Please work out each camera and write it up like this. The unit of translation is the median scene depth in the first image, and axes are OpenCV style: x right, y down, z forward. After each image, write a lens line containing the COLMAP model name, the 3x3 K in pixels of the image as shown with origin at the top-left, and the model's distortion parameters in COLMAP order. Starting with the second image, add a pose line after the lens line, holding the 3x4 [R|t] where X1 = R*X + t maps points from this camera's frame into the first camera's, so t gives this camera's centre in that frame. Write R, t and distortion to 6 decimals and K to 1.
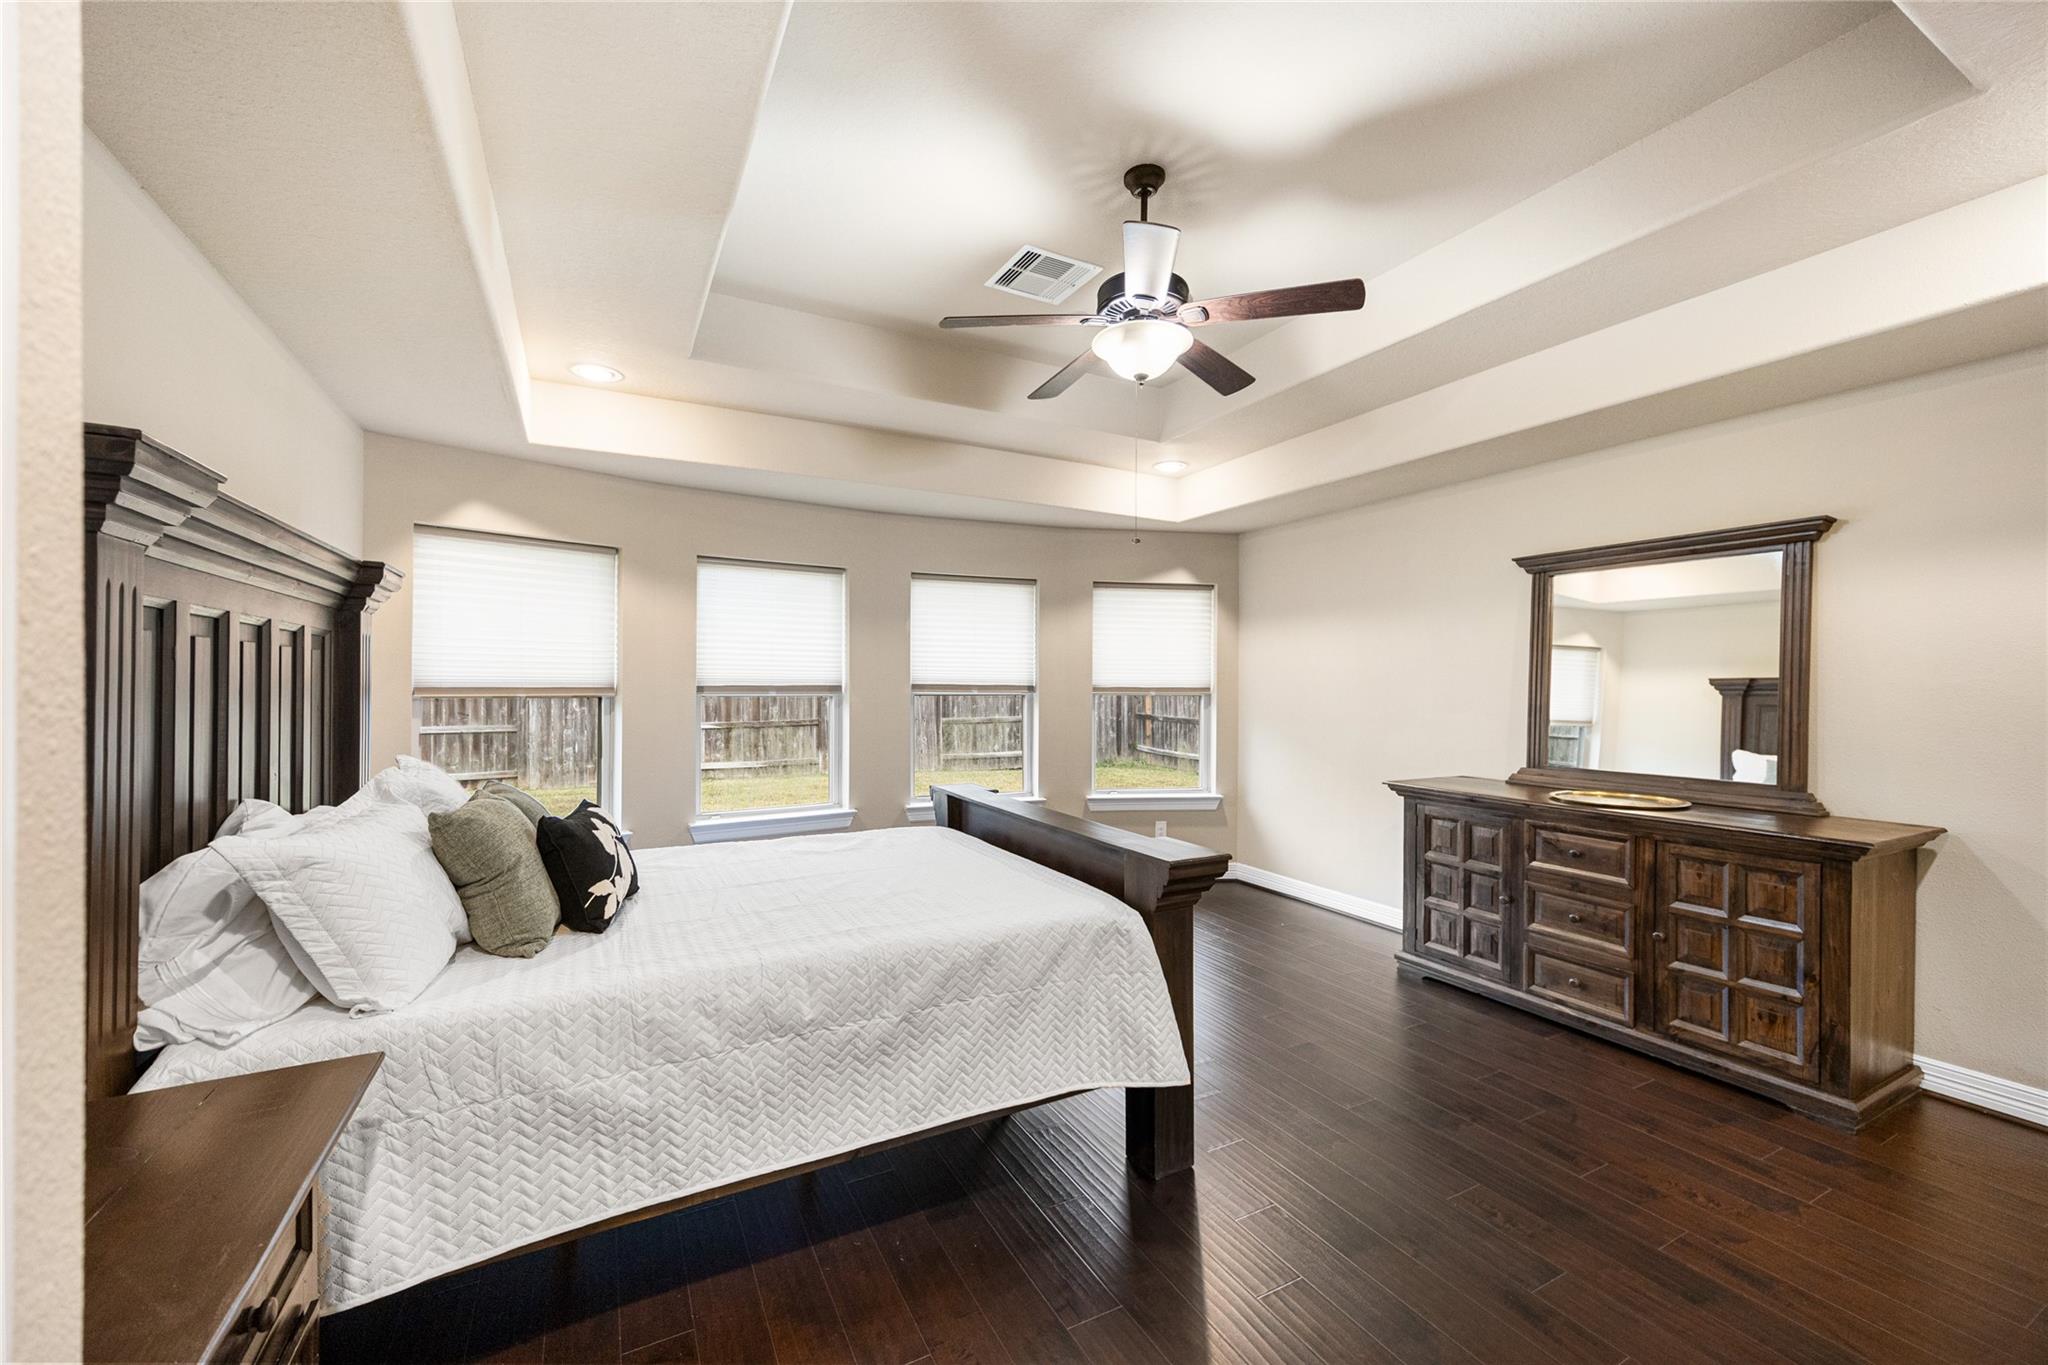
lens RADIAL K [[807.9, 0, 1019.1], [0, 807.9, 693.7], [0, 0, 1]] dist [0.000091, 0.000100]
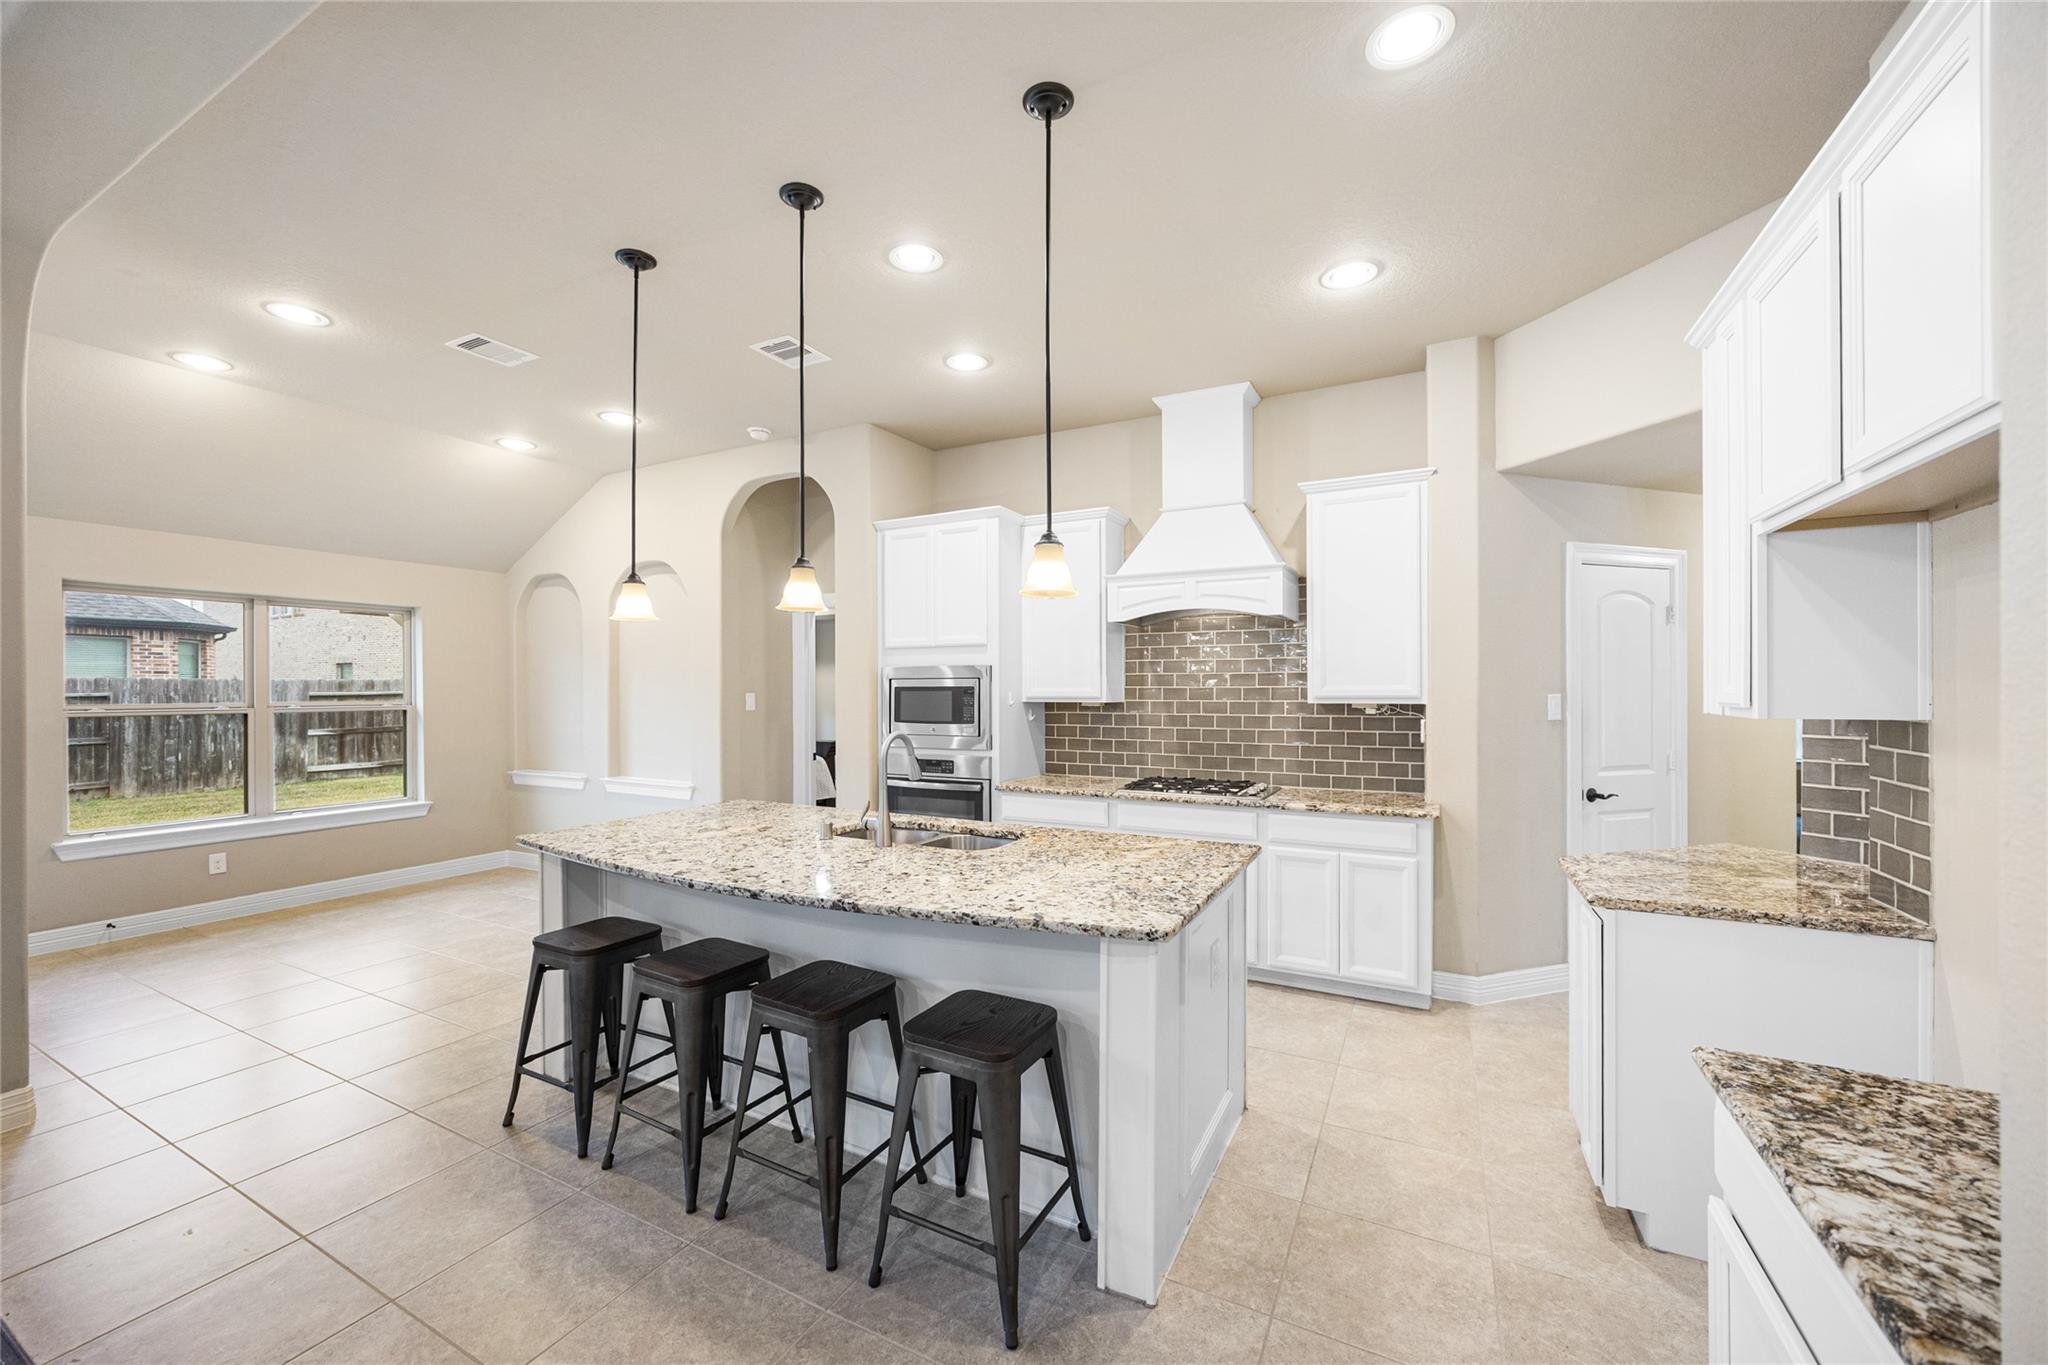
lens RADIAL K [[807.9, 0, 1019.1], [0, 807.9, 693.7], [0, 0, 1]] dist [0.000091, 0.000100]
pose [[0.828306, -0.012164, 0.560144, -0.513533], [0.013713, 0.999905, 0.001435, -0.005090], [-0.560108, 0.006493, 0.828394, -1.133116]]
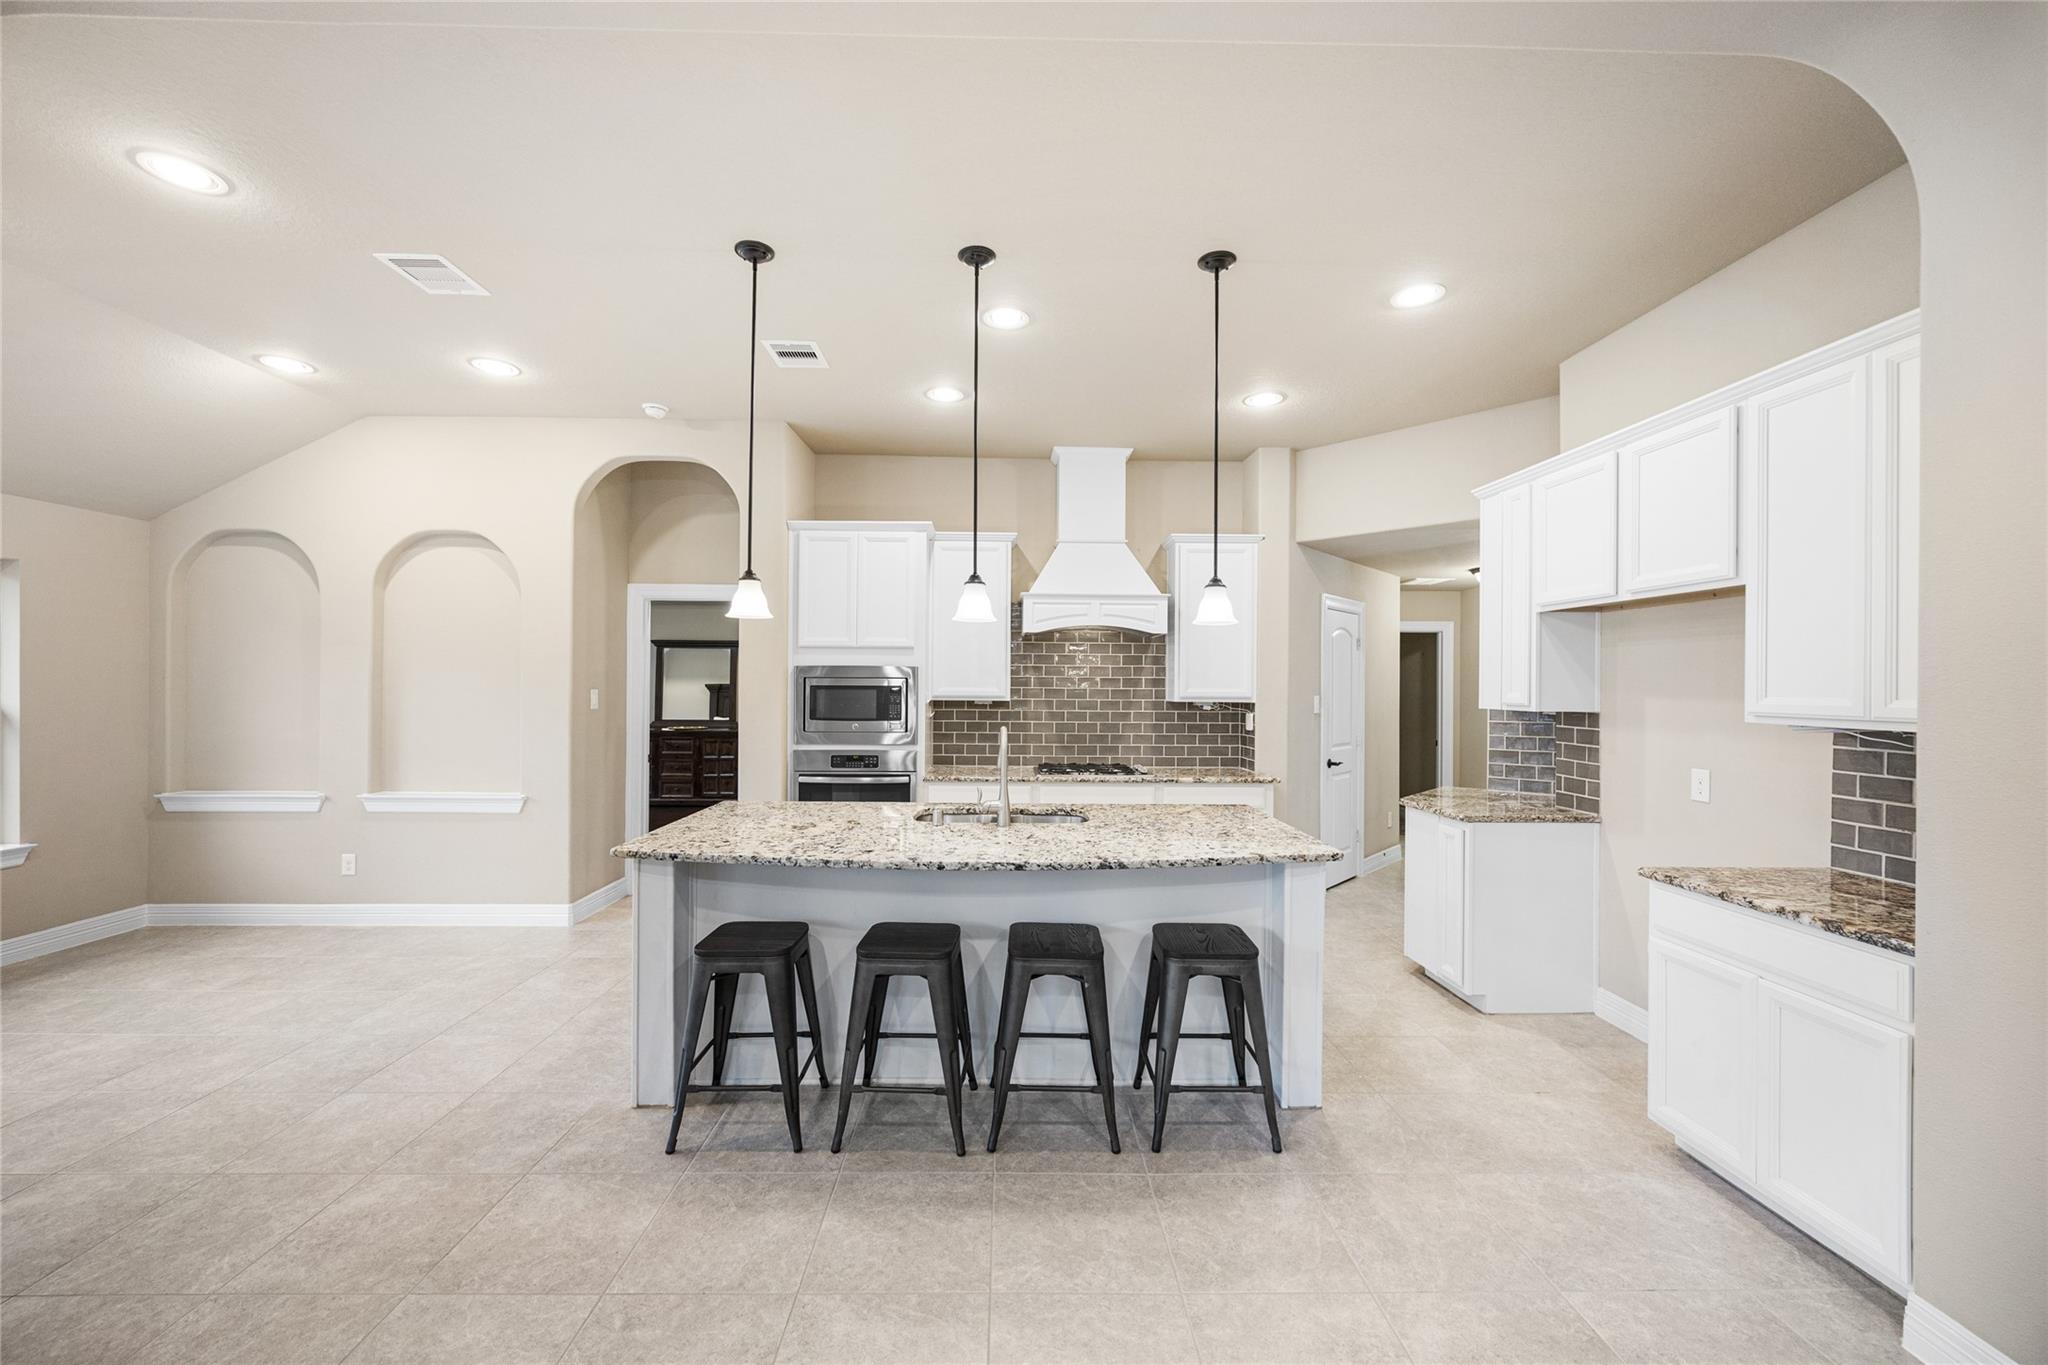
lens RADIAL K [[793.5, 0, 1021.1], [0, 793.5, 690.9], [0, 0, 1]] dist [-0.000532, -0.000040]
pose [[0.448617, -0.007820, 0.893690, -0.848661], [0.003972, 0.999969, 0.006756, -0.012595], [-0.893715, 0.000519, 0.448634, -0.908079]]
